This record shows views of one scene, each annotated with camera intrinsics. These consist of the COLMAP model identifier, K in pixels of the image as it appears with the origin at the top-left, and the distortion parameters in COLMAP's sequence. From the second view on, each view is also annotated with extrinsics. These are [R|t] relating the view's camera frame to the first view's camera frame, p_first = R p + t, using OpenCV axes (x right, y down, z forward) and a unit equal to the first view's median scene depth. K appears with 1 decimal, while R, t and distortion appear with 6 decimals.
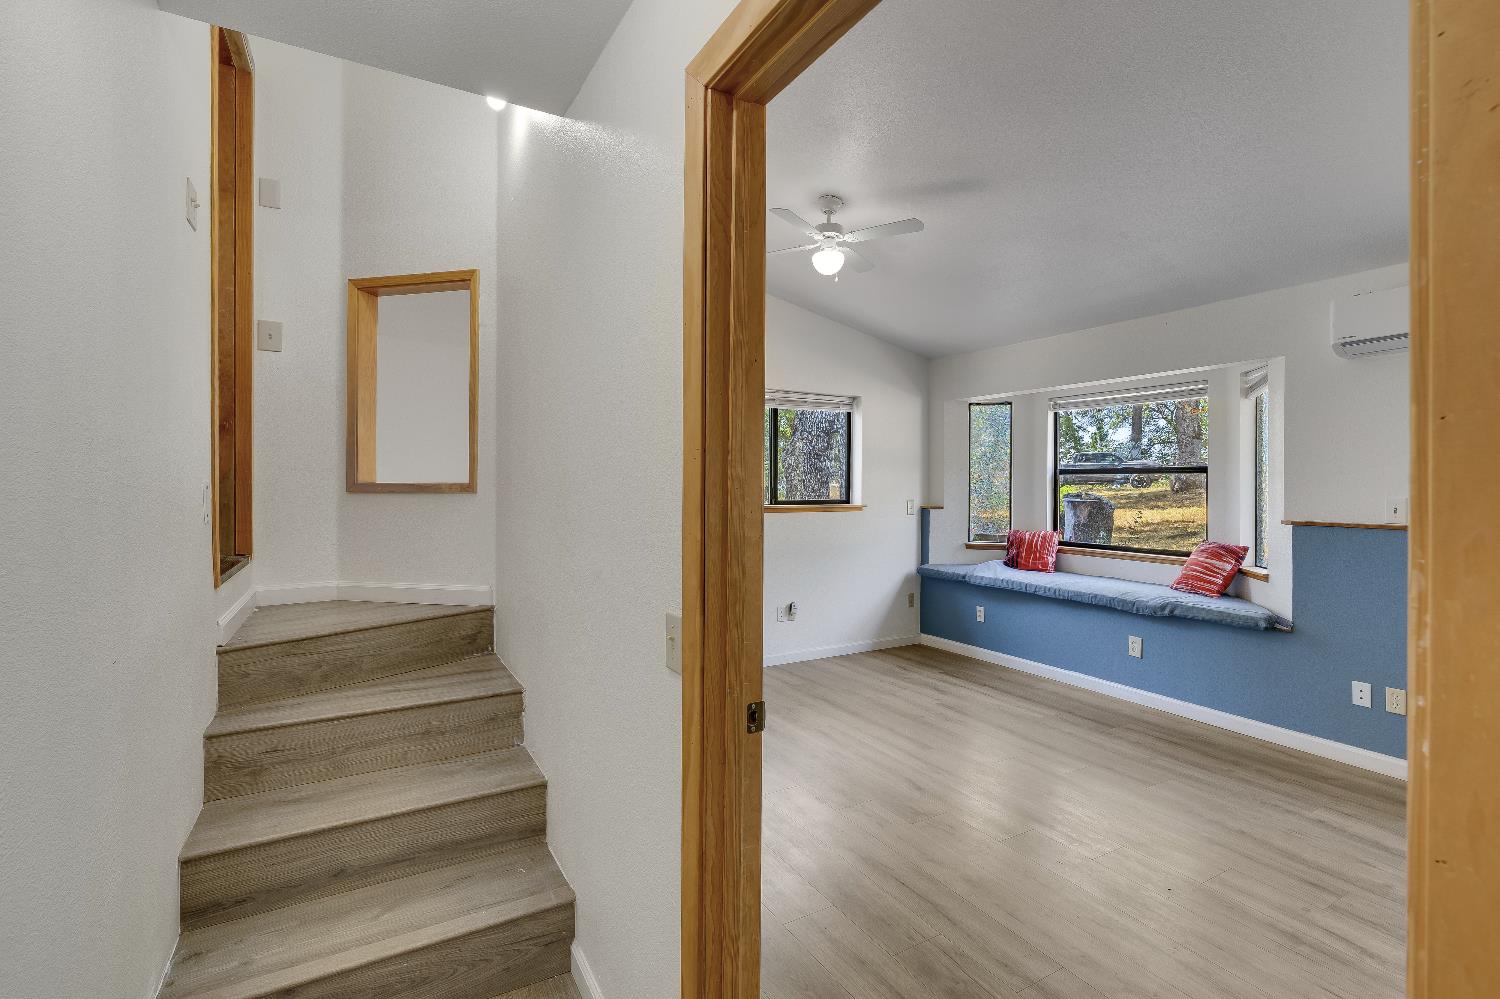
lens RADIAL K [[675.2, 0, 745.5], [0, 675.2, 486.3], [0, 0, 1]] dist [-0.005914, 0.001160]
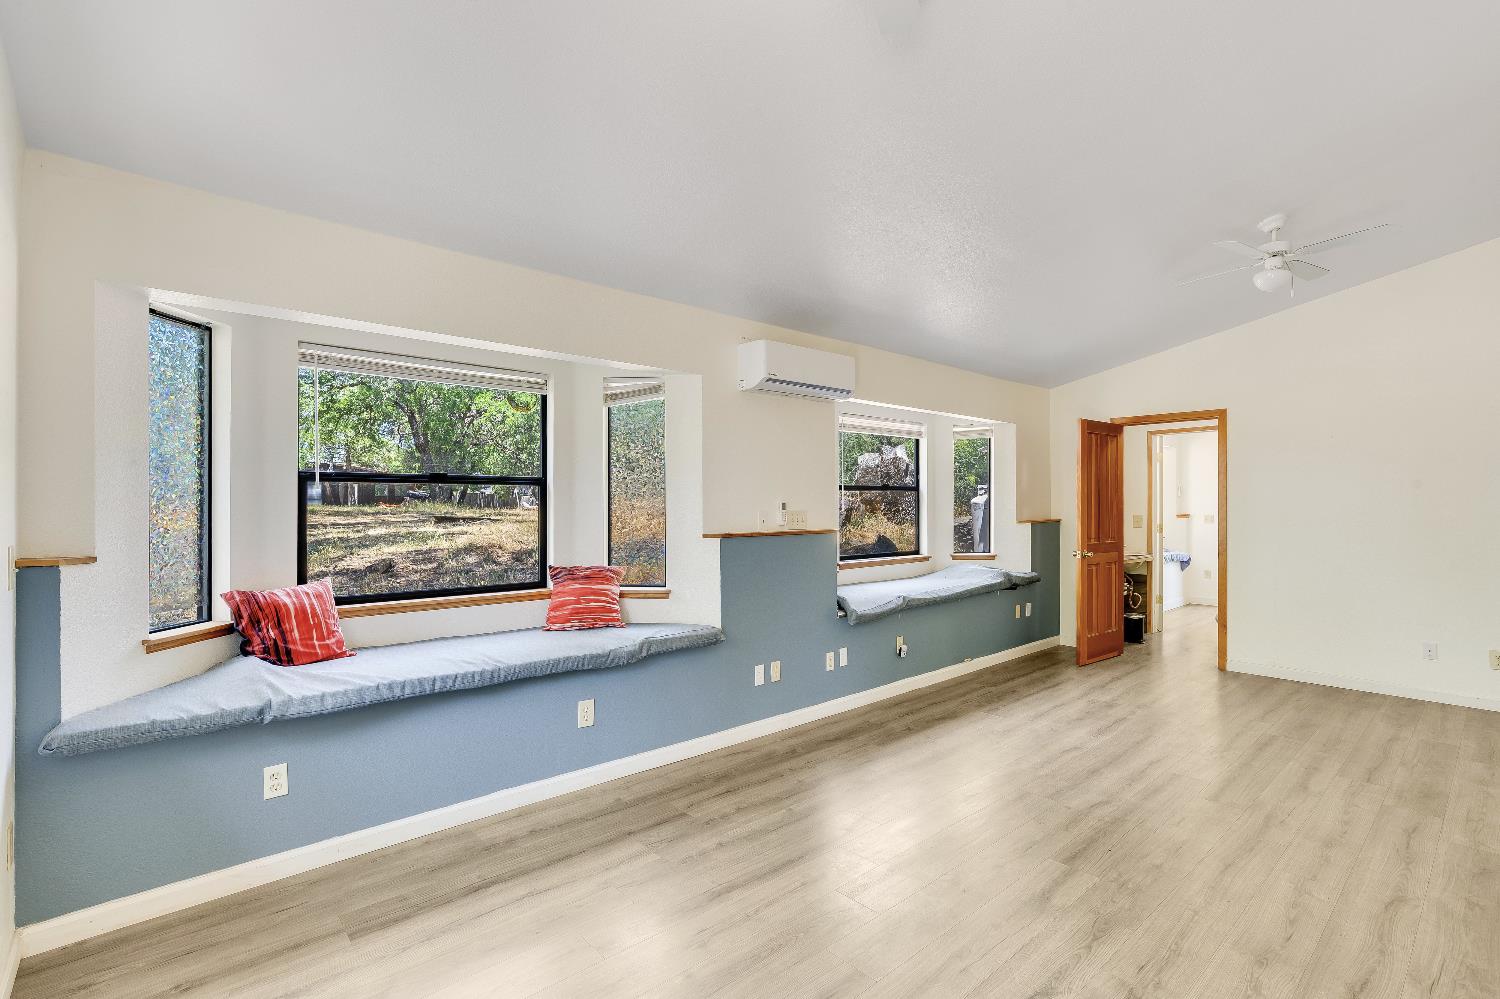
lens RADIAL K [[675.2, 0, 755.9], [0, 675.2, 505.0], [0, 0, 1]] dist [-0.005914, 0.001160]
pose [[-0.185200, -0.003087, 0.982696, -0.166448], [0.005817, 0.999974, 0.004238, 0.001271], [-0.982684, 0.006501, -0.185178, 0.788453]]
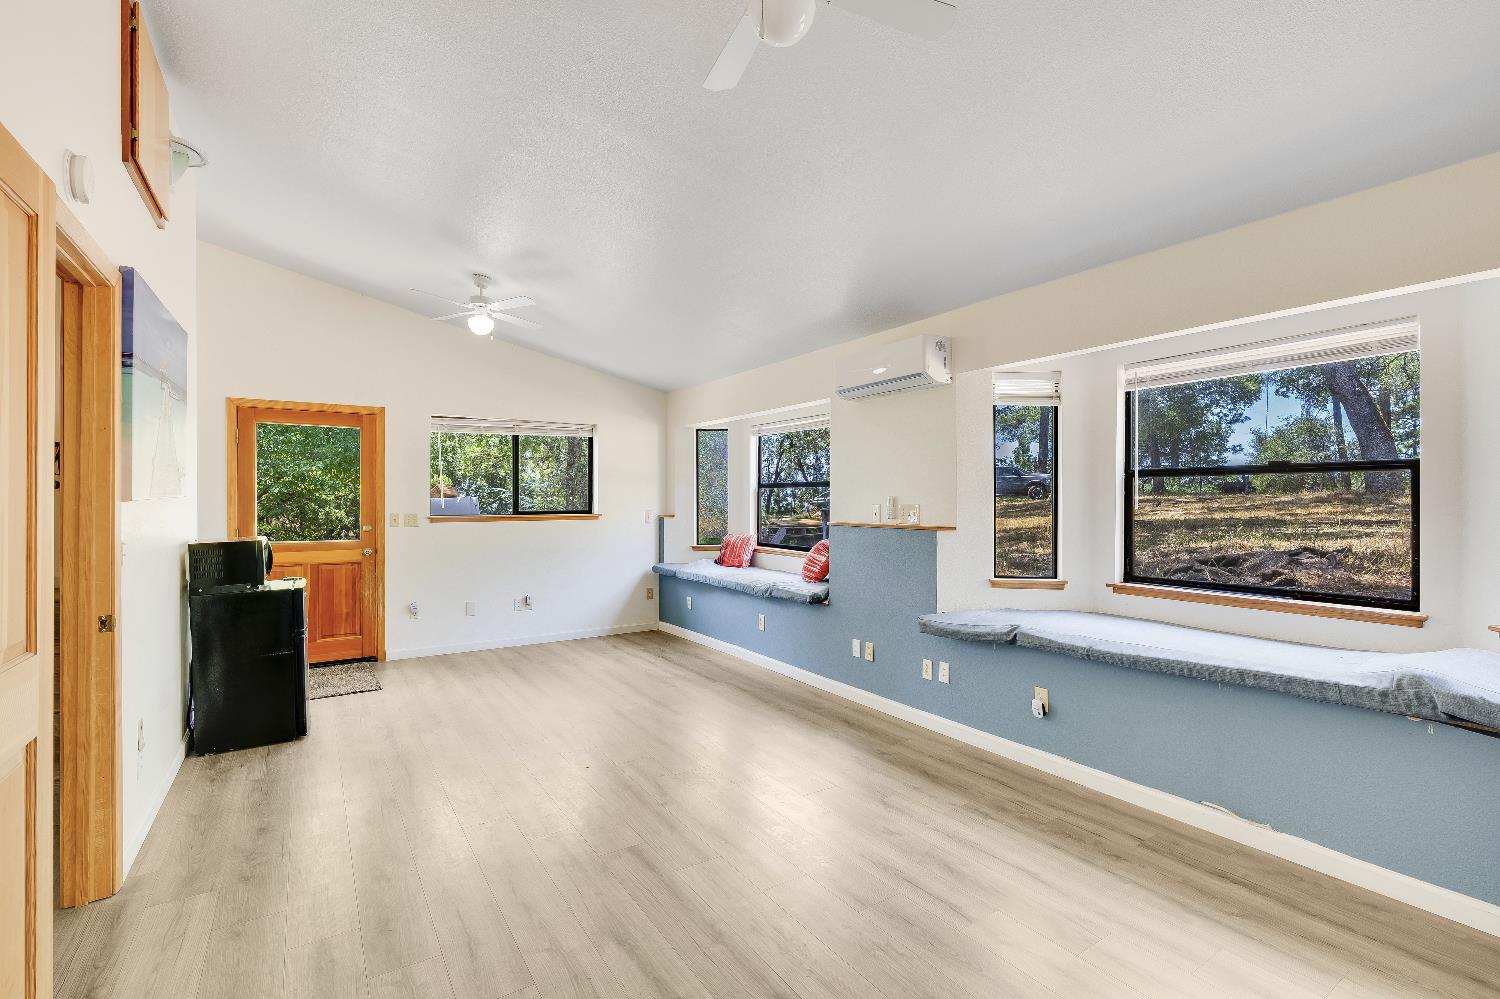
lens RADIAL K [[675.2, 0, 755.0], [0, 675.2, 502.1], [0, 0, 1]] dist [-0.005914, 0.001160]
pose [[0.998411, -0.008376, 0.055726, 0.409806], [0.008205, 0.999961, 0.003292, 0.004238], [-0.055752, -0.002830, 0.998441, -0.228897]]
